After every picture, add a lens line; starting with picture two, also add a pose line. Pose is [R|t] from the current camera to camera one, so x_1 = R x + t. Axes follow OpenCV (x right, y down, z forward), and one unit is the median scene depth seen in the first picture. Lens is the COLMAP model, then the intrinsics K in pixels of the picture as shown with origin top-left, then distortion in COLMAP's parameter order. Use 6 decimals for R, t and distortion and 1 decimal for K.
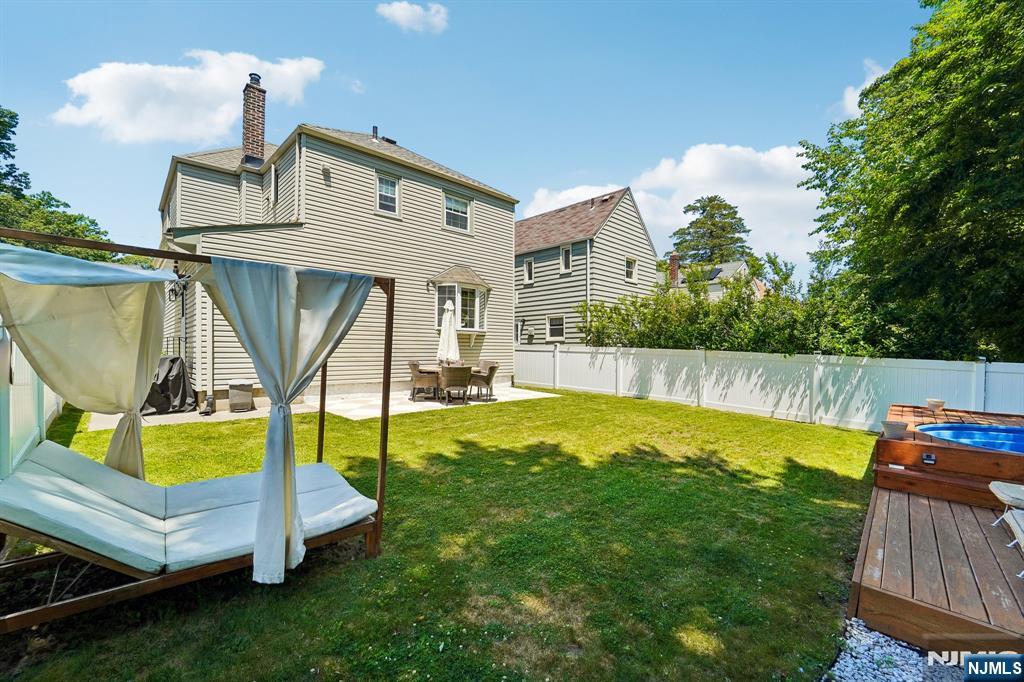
lens RADIAL K [[424.4, 0, 512.0], [0, 424.4, 341.0], [0, 0, 1]] dist [-0.000646, -0.000003]
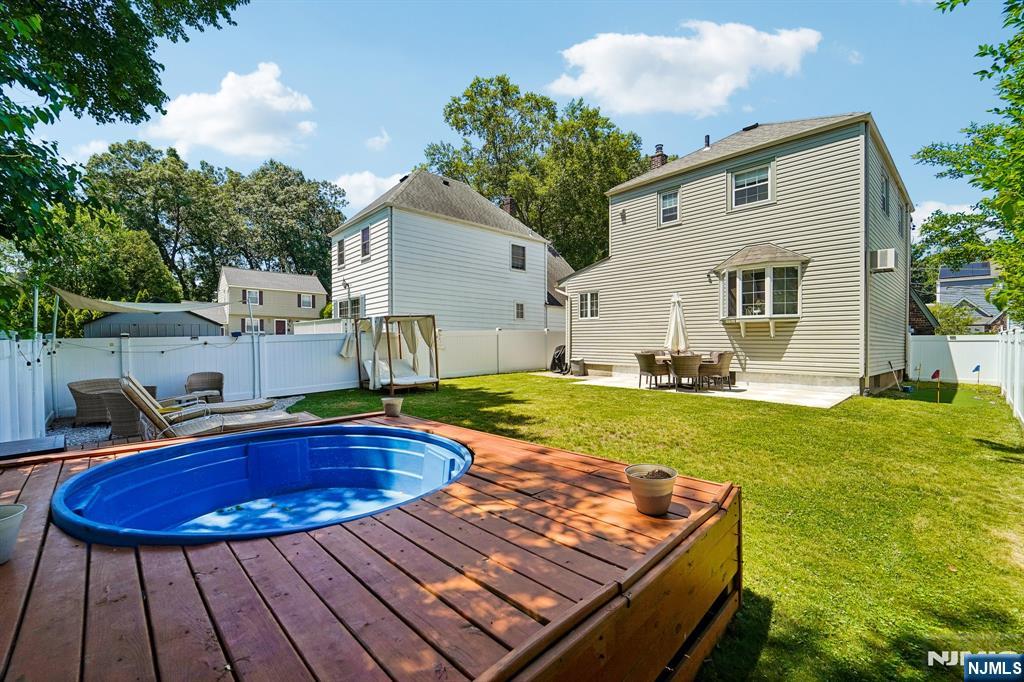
lens RADIAL K [[424.4, 0, 512.0], [0, 424.4, 341.0], [0, 0, 1]] dist [-0.000646, -0.000003]
pose [[-0.014477, -0.013497, -0.999804, 0.711475], [0.011480, 0.999841, -0.013664, 0.026268], [0.999829, -0.011675, -0.014320, 0.477930]]
